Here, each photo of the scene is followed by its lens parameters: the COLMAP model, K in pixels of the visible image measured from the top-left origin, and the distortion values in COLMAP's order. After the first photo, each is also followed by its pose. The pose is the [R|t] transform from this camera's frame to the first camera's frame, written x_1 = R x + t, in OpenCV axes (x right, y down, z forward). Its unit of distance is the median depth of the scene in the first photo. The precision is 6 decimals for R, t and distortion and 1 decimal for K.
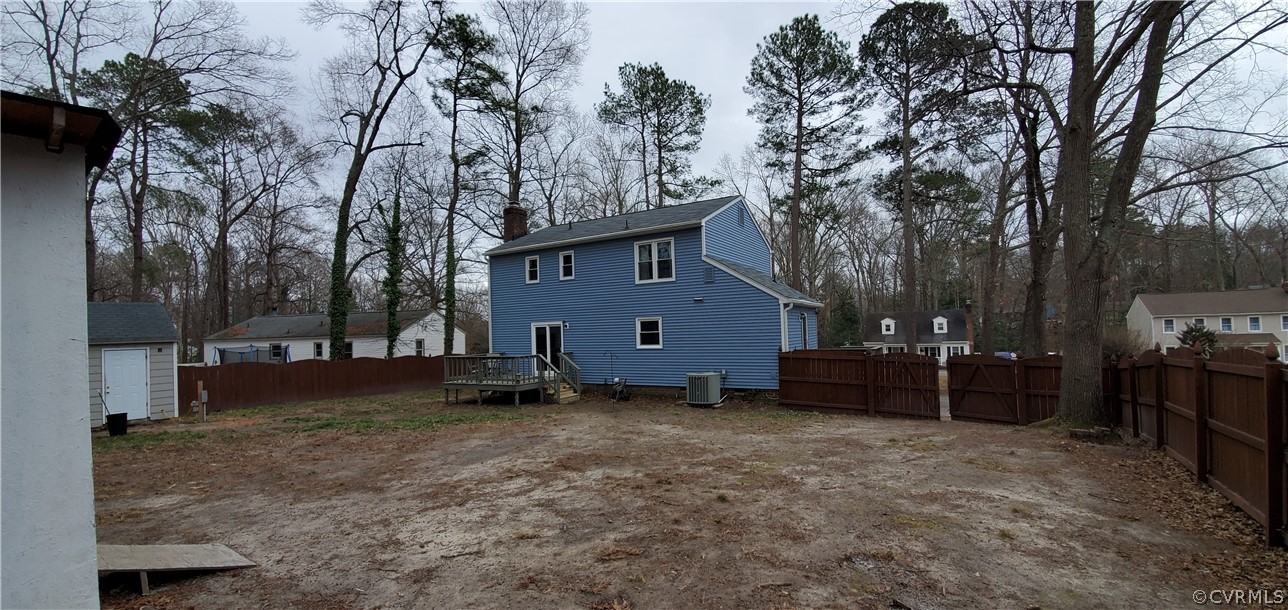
lens RADIAL K [[511.4, 0, 646.5], [0, 511.4, 303.7], [0, 0, 1]] dist [-0.000413, -0.000075]
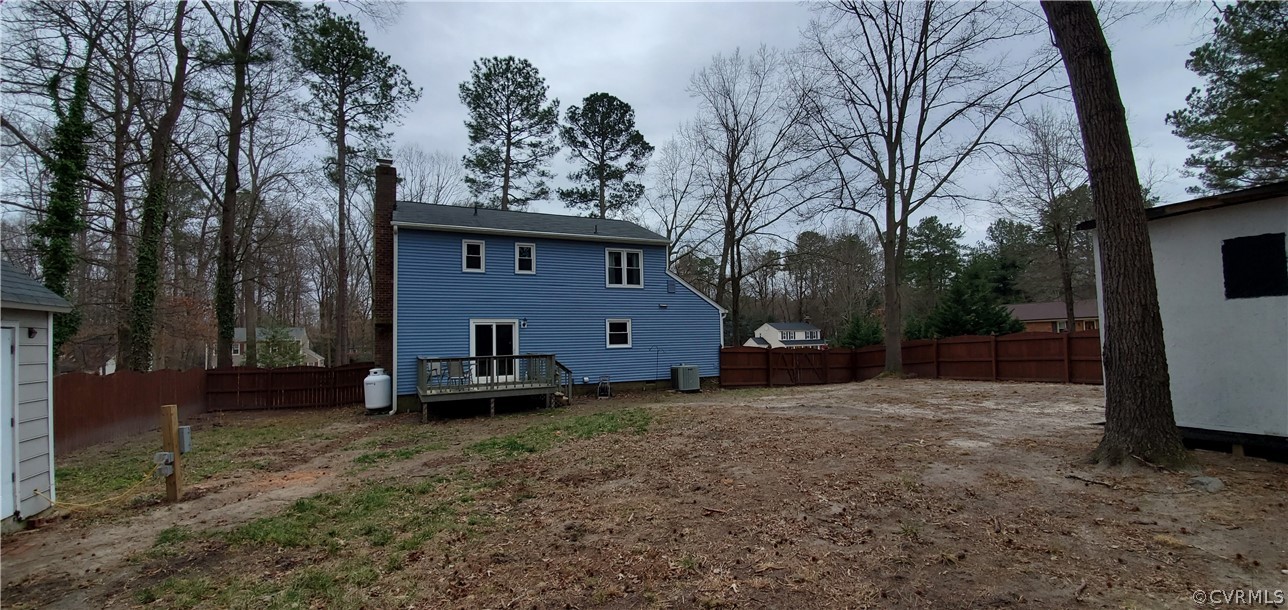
lens RADIAL K [[511.4, 0, 645.3], [0, 511.4, 308.7], [0, 0, 1]] dist [-0.000413, -0.000075]
pose [[0.558738, 0.071278, 0.826276, -0.854235], [-0.034825, 0.997438, -0.062495, 0.070151], [-0.828613, 0.006143, 0.559788, 0.342290]]
